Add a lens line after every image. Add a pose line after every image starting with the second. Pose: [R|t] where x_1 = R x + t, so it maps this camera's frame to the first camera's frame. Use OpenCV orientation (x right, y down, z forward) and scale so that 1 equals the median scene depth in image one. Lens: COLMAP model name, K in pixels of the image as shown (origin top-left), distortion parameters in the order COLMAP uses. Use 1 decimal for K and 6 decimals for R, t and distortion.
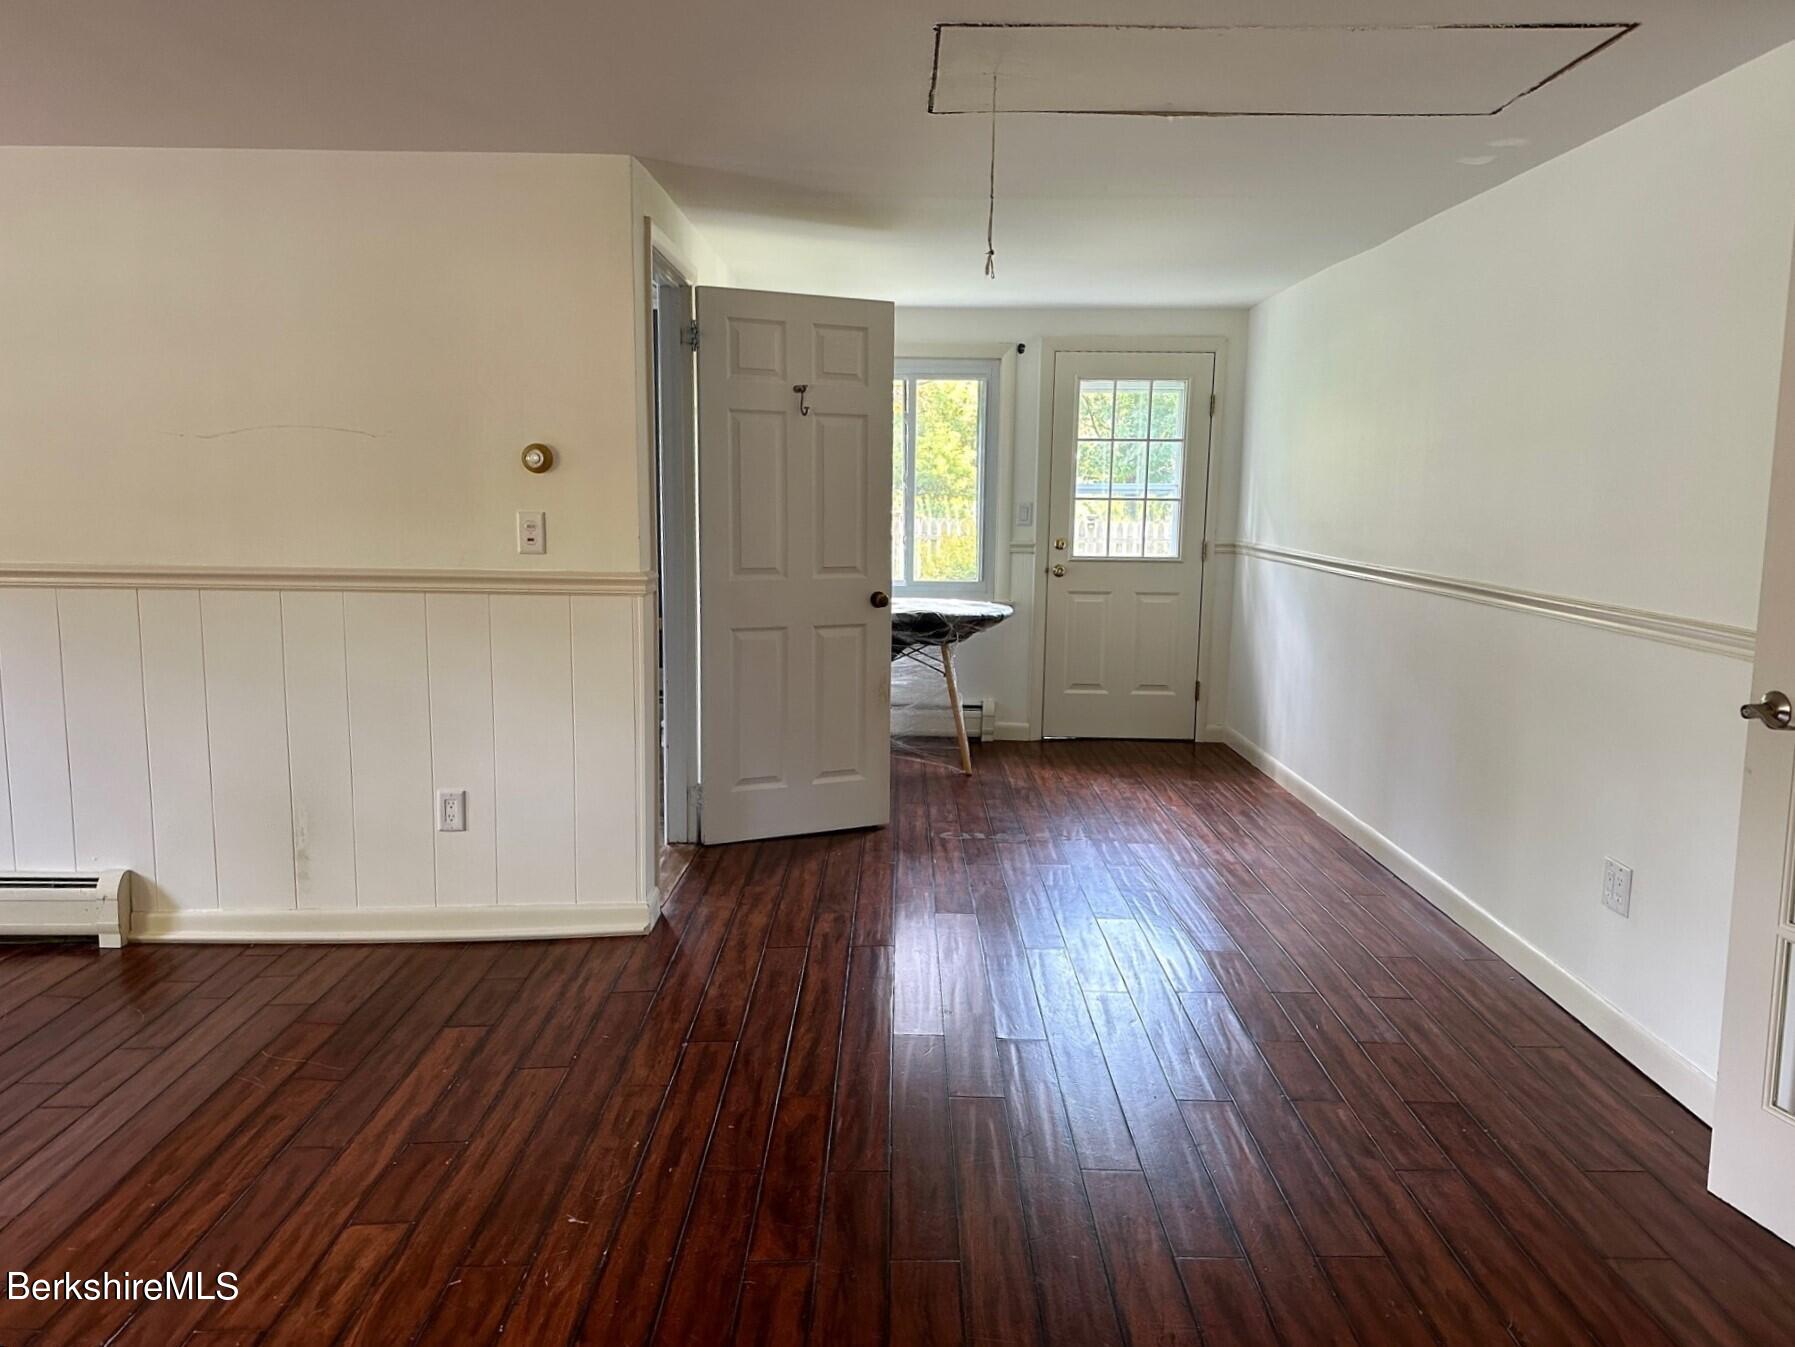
lens RADIAL K [[1330.9, 0, 897.6], [0, 1330.9, 699.8], [0, 0, 1]] dist [0.026667, -0.002502]
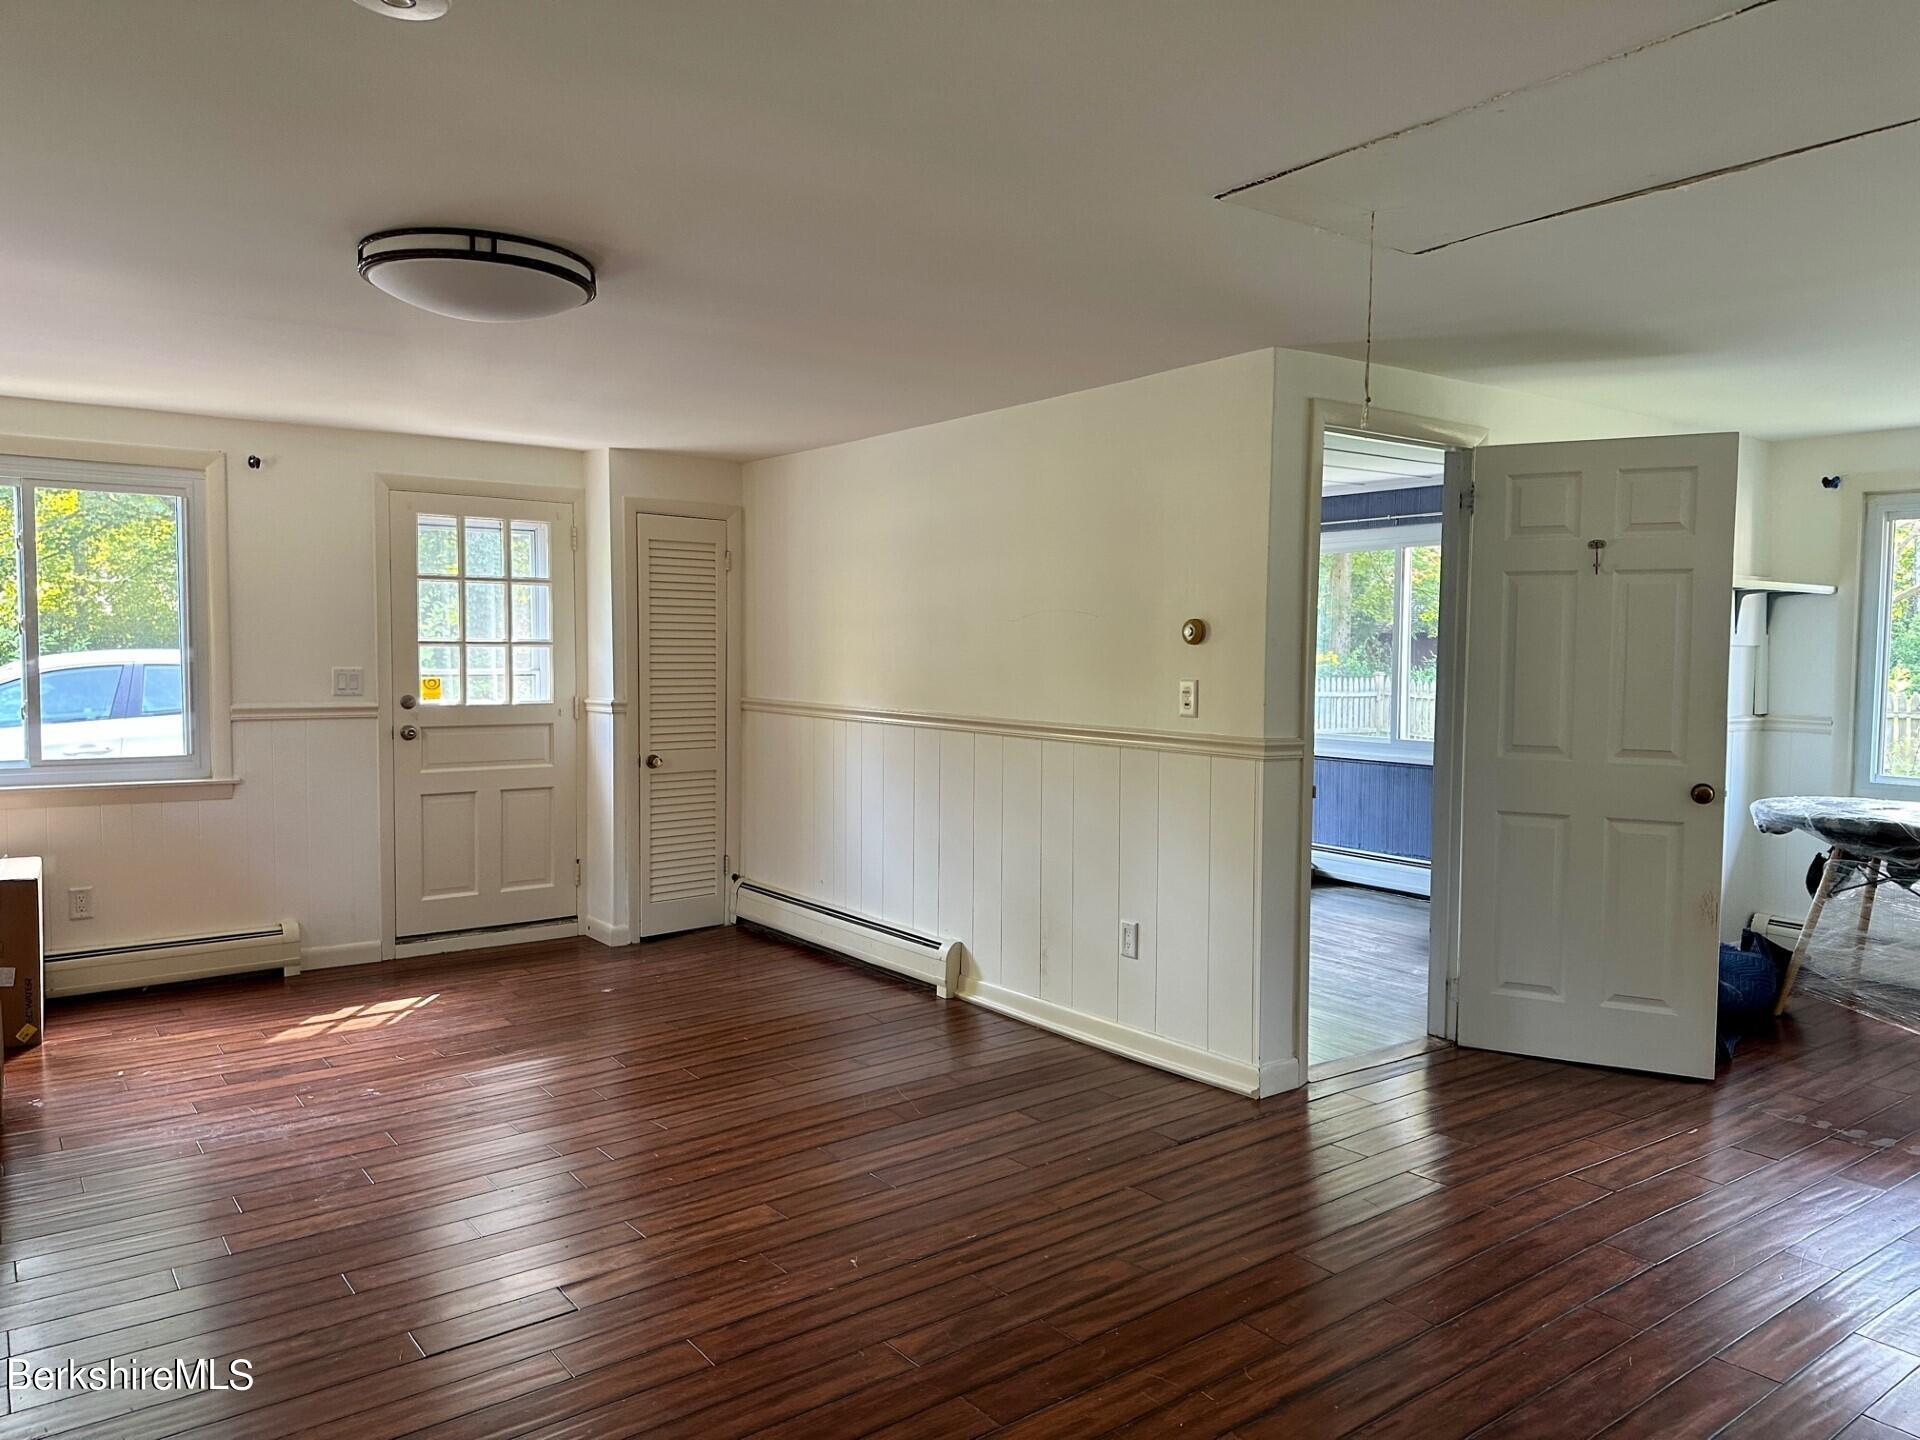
lens RADIAL K [[1338.7, 0, 960.0], [0, 1338.7, 720.0], [0, 0, 1]] dist [0.113194, -0.175724]
pose [[0.572812, 0.036761, -0.818862, 0.510387], [-0.127816, 0.990780, -0.044931, -0.031781], [0.809660, 0.130401, 0.572229, 0.203883]]
